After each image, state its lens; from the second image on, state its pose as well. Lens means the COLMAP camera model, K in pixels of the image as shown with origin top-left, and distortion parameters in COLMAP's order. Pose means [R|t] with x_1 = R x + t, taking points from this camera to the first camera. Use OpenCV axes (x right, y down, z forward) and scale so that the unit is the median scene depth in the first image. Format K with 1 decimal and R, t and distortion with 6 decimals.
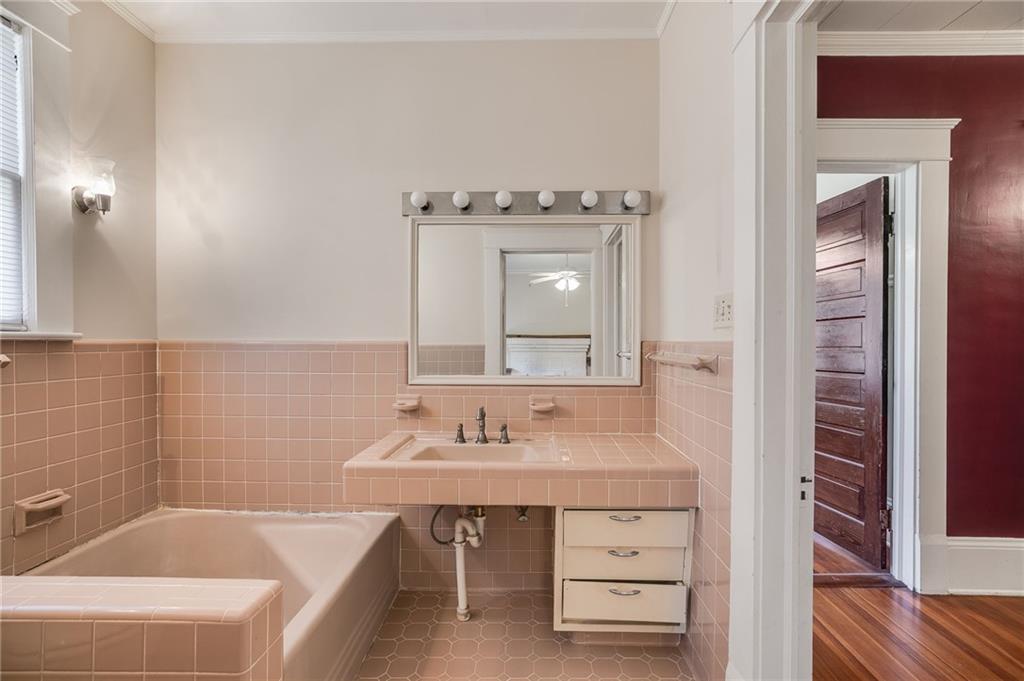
lens RADIAL K [[460.8, 0, 531.4], [0, 460.8, 346.1], [0, 0, 1]] dist [0.000646, 0.001919]
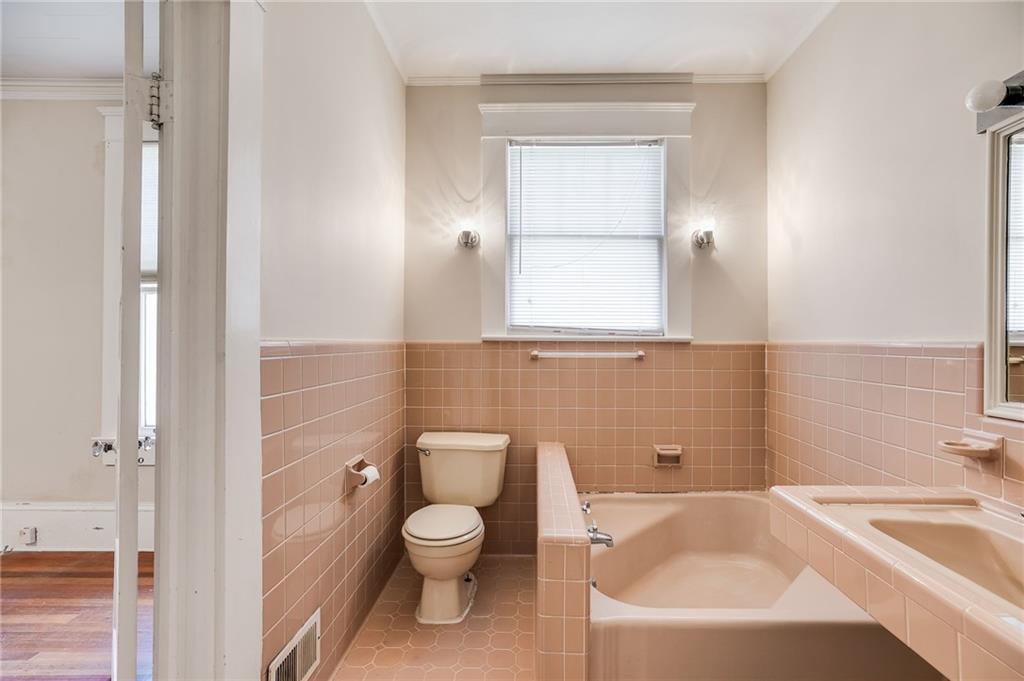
lens RADIAL K [[460.8, 0, 516.5], [0, 460.8, 341.4], [0, 0, 1]] dist [0.000646, 0.001919]
pose [[-0.005438, -0.005753, -0.999969, 0.360166], [-0.013222, 0.999896, -0.005680, 0.000425], [0.999898, 0.013190, -0.005514, 0.434370]]
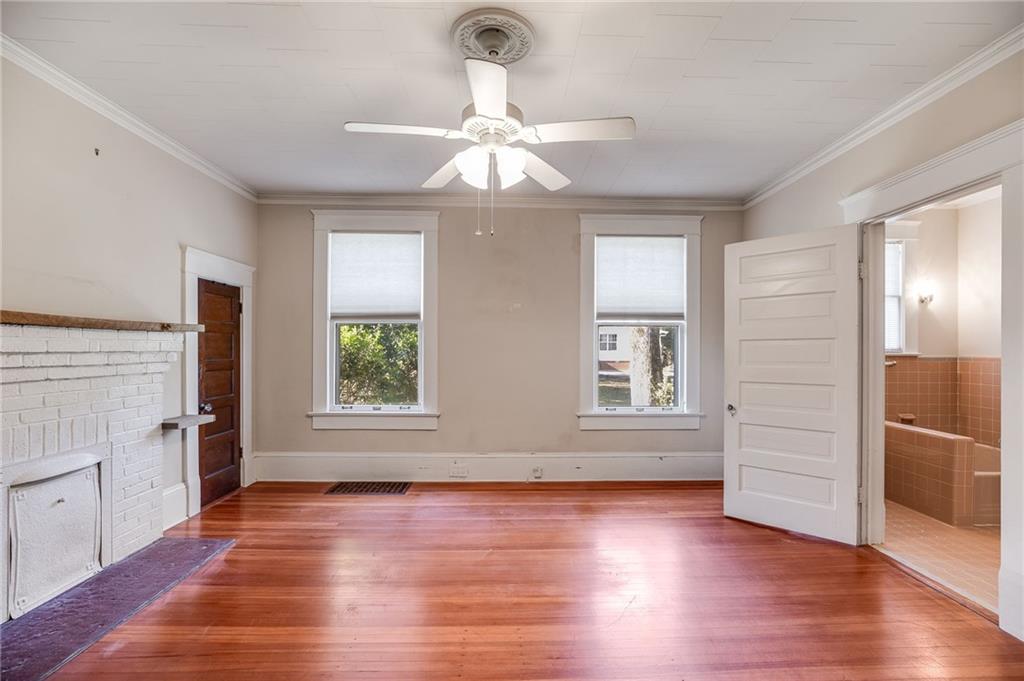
lens RADIAL K [[460.1, 0, 525.7], [0, 460.1, 350.2], [0, 0, 1]] dist [0.000290, 0.000615]
pose [[0.049023, 0.000123, -0.998798, 1.221627], [-0.012113, 0.999927, -0.000471, -0.015105], [0.998724, 0.012121, 0.049021, -1.088421]]
